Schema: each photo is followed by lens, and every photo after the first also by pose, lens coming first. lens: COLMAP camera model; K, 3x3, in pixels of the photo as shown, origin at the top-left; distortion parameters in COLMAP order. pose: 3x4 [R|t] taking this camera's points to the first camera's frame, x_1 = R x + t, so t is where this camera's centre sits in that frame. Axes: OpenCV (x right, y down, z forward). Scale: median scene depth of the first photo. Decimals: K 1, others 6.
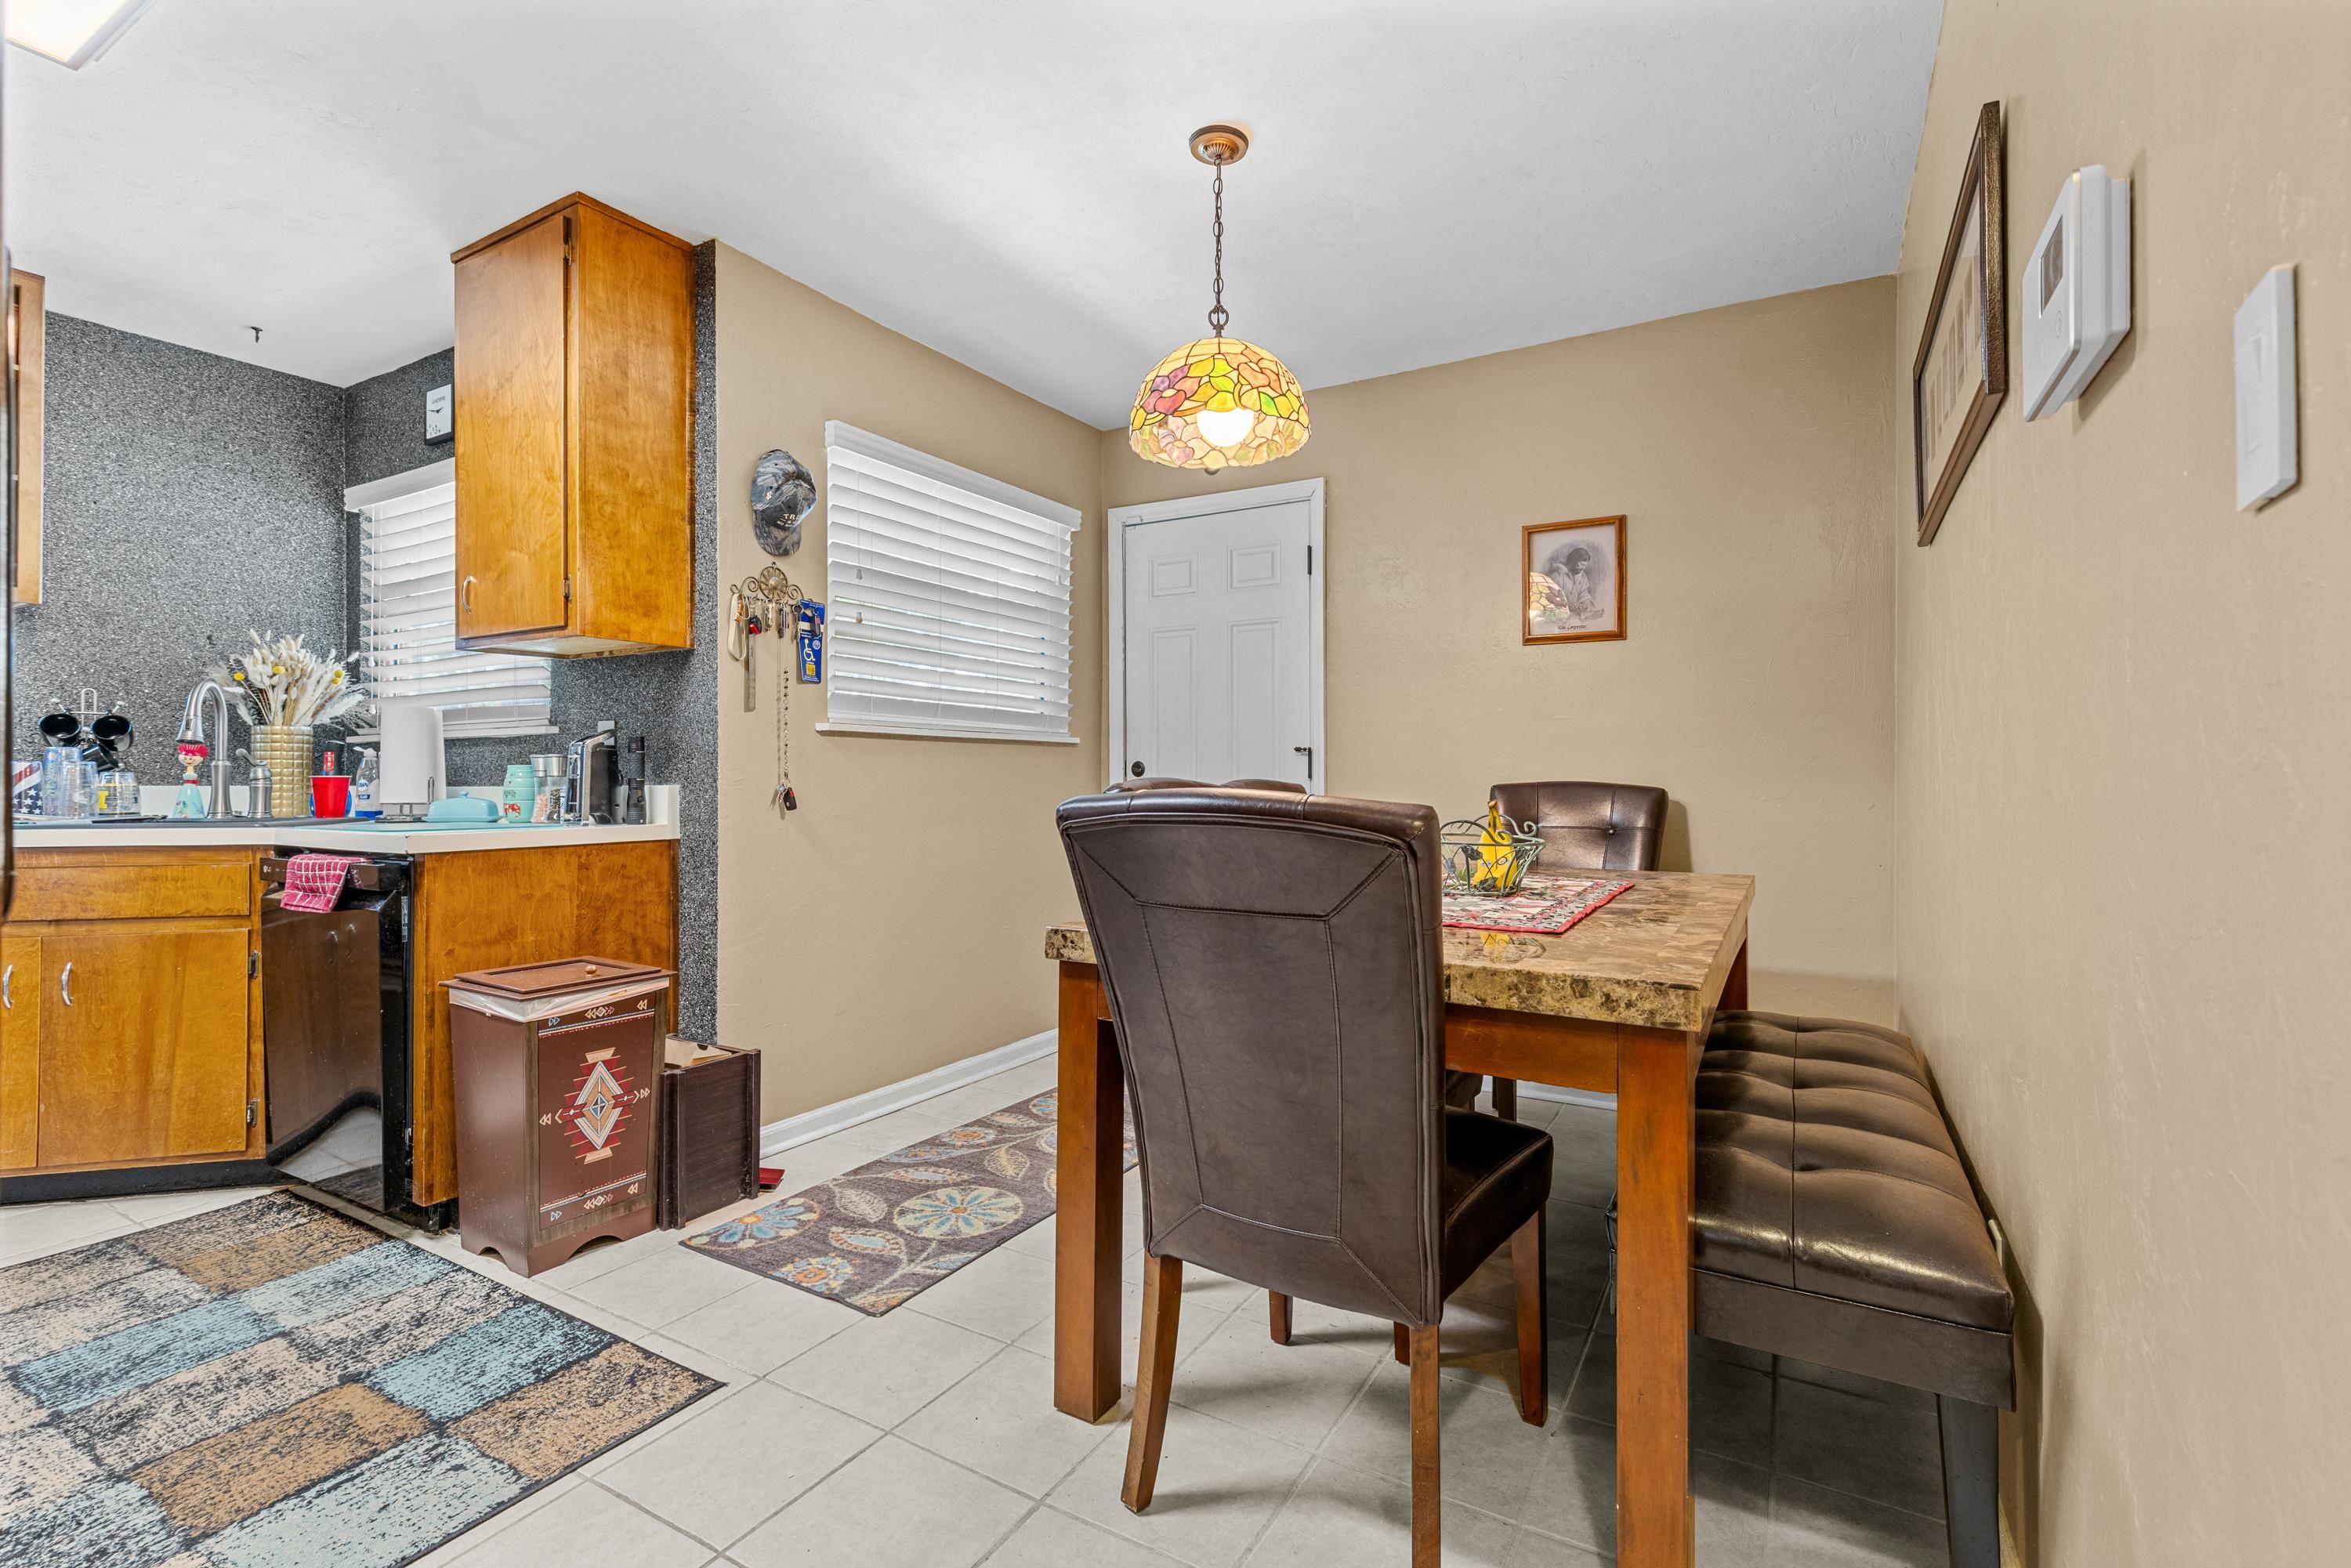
lens RADIAL K [[1043.4, 0, 1177.7], [0, 1043.4, 768.2], [0, 0, 1]] dist [0.000520, 0.000066]
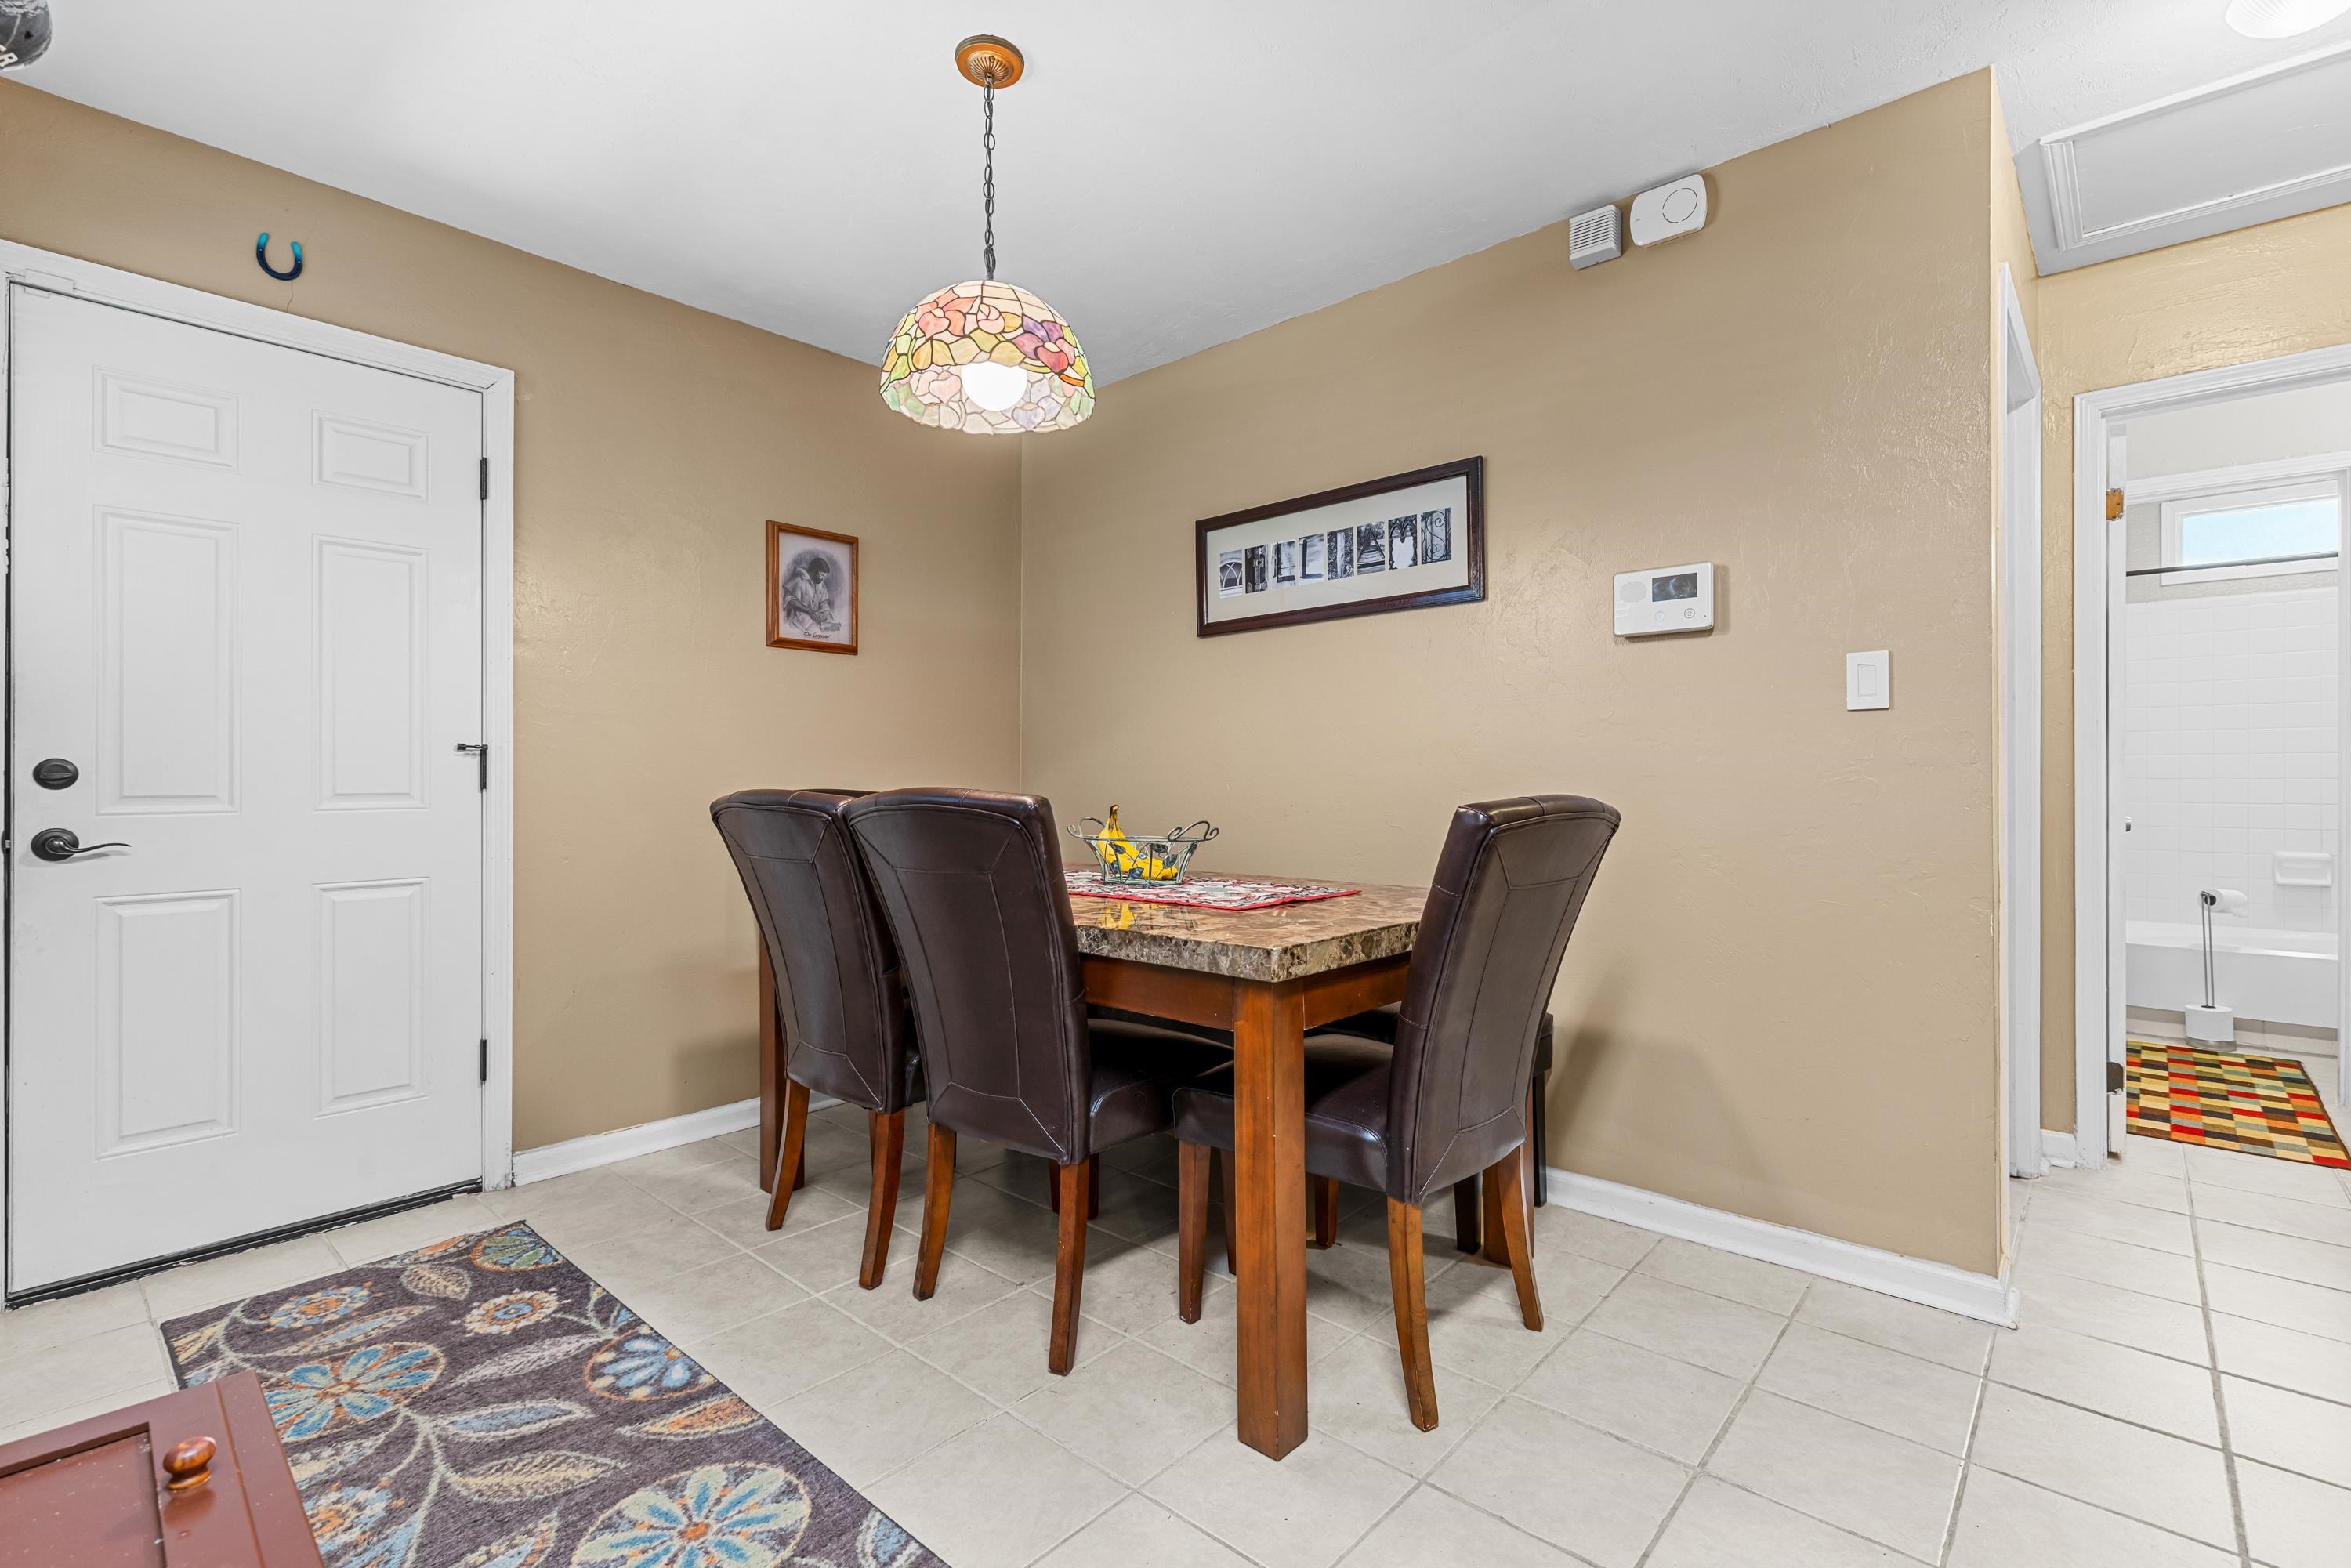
lens RADIAL K [[1056.1, 0, 1167.2], [0, 1056.1, 781.3], [0, 0, 1]] dist [-0.000575, -0.000505]
pose [[0.198852, -0.001230, 0.980029, -0.572857], [-0.005228, 0.999984, 0.002316, 0.000759], [-0.980015, -0.005585, 0.198843, 0.487838]]
